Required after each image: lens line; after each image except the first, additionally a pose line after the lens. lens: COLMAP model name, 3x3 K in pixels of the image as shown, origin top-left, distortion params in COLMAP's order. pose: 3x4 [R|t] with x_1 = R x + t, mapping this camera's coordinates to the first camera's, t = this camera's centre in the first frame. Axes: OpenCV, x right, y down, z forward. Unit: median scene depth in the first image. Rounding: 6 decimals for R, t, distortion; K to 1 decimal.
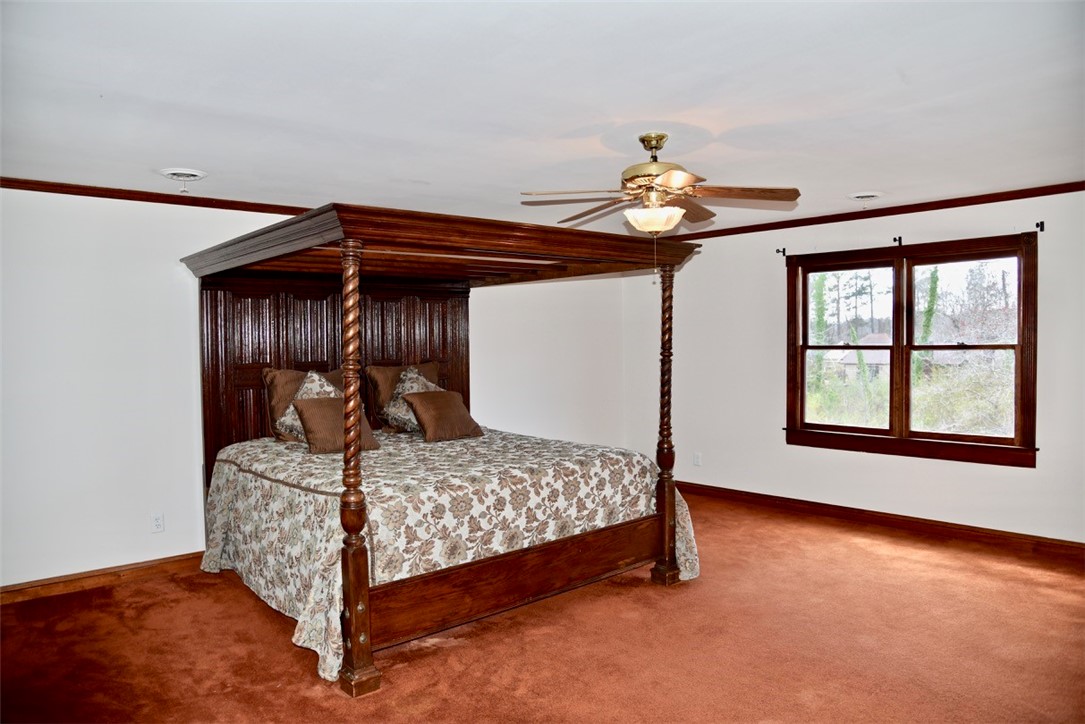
lens RADIAL K [[747.4, 0, 518.5], [0, 747.4, 365.0], [0, 0, 1]] dist [-0.122423, 0.072868]
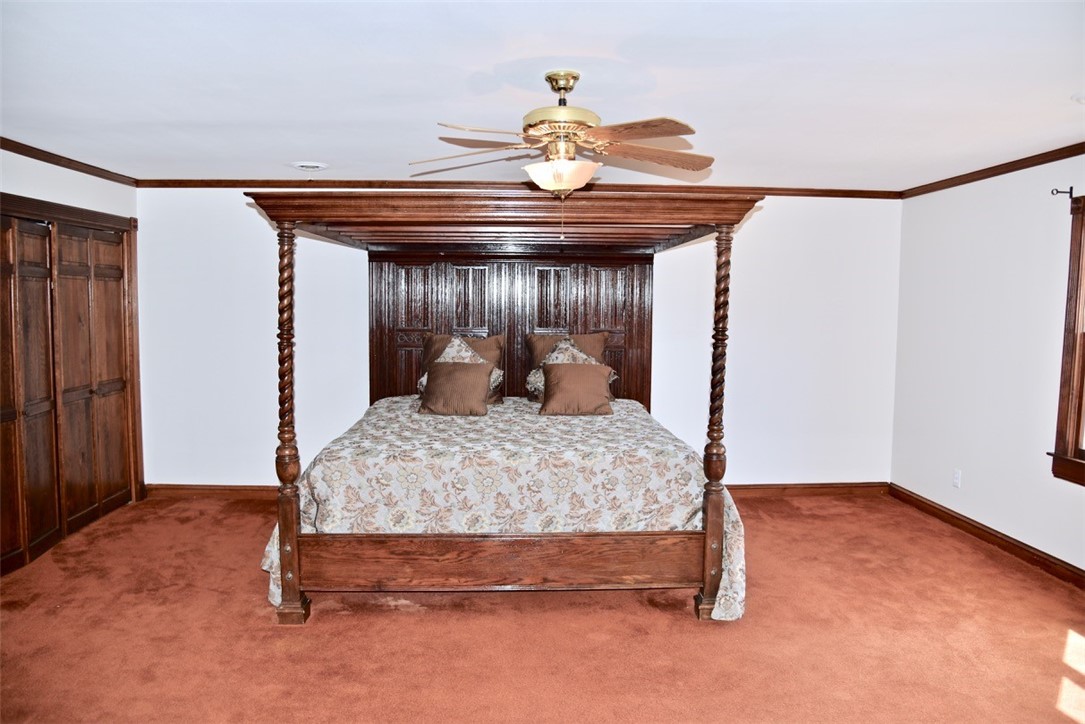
lens RADIAL K [[747.4, 0, 518.5], [0, 747.4, 365.0], [0, 0, 1]] dist [-0.122423, 0.072868]
pose [[0.778831, 0.071143, -0.623187, 0.542374], [-0.037886, 0.997068, 0.066477, -0.030302], [0.626089, -0.028164, 0.779243, 0.251419]]
